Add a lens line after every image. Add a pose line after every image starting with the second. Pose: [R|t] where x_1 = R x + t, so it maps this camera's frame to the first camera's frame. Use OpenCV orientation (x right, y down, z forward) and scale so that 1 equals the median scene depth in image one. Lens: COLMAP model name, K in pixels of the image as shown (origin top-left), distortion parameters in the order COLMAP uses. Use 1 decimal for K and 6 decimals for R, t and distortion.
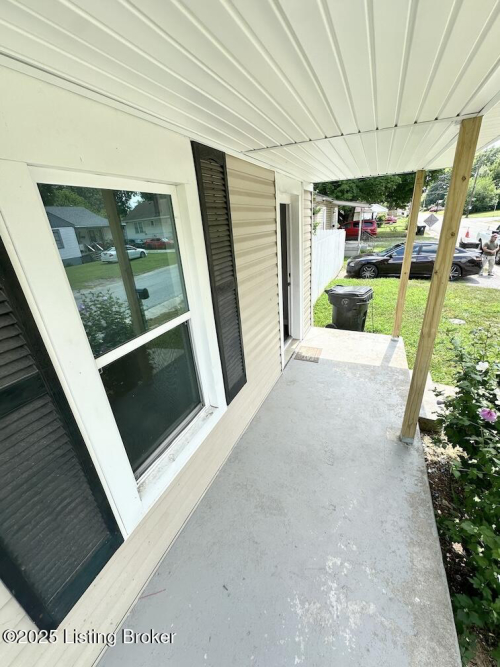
lens RADIAL K [[267.0, 0, 249.6], [0, 267.0, 335.5], [0, 0, 1]] dist [-0.007035, 0.002262]
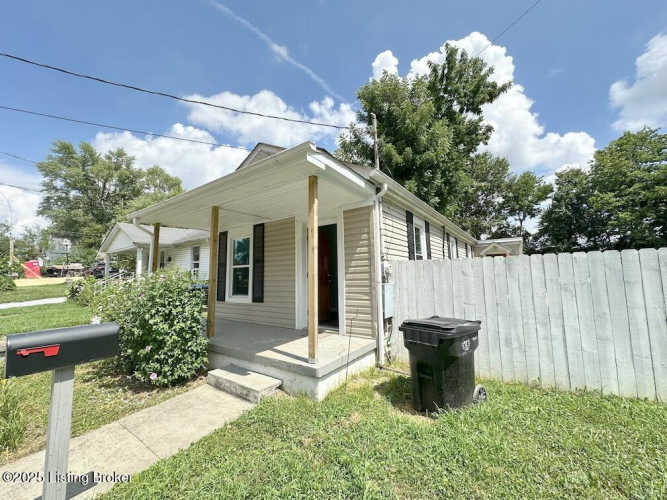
lens RADIAL K [[267.0, 0, 334.6], [0, 267.0, 250.3], [0, 0, 1]] dist [-0.007035, 0.002262]
pose [[-0.182849, -0.030276, -0.982675, 2.948874], [-0.351157, 0.935604, 0.036515, -0.759154], [0.918289, 0.351750, -0.181706, 2.454783]]
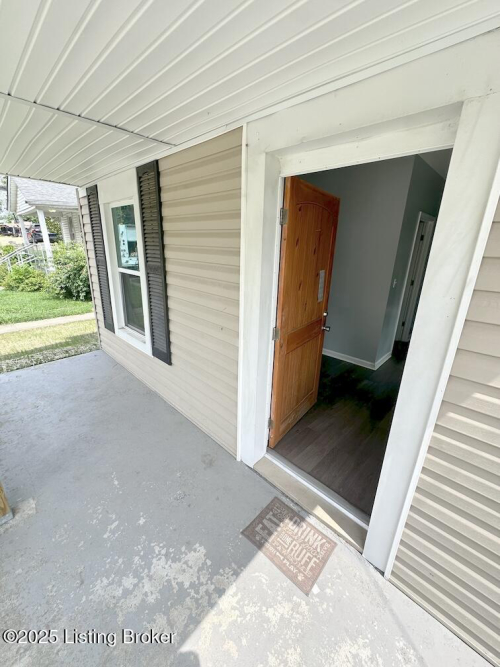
lens RADIAL K [[267.0, 0, 251.6], [0, 267.0, 333.3], [0, 0, 1]] dist [-0.007035, 0.002262]
pose [[-0.335395, 0.352930, -0.873470, 1.022457], [-0.371660, 0.802403, 0.466925, -0.736397], [0.865667, 0.481238, -0.137952, 1.808402]]
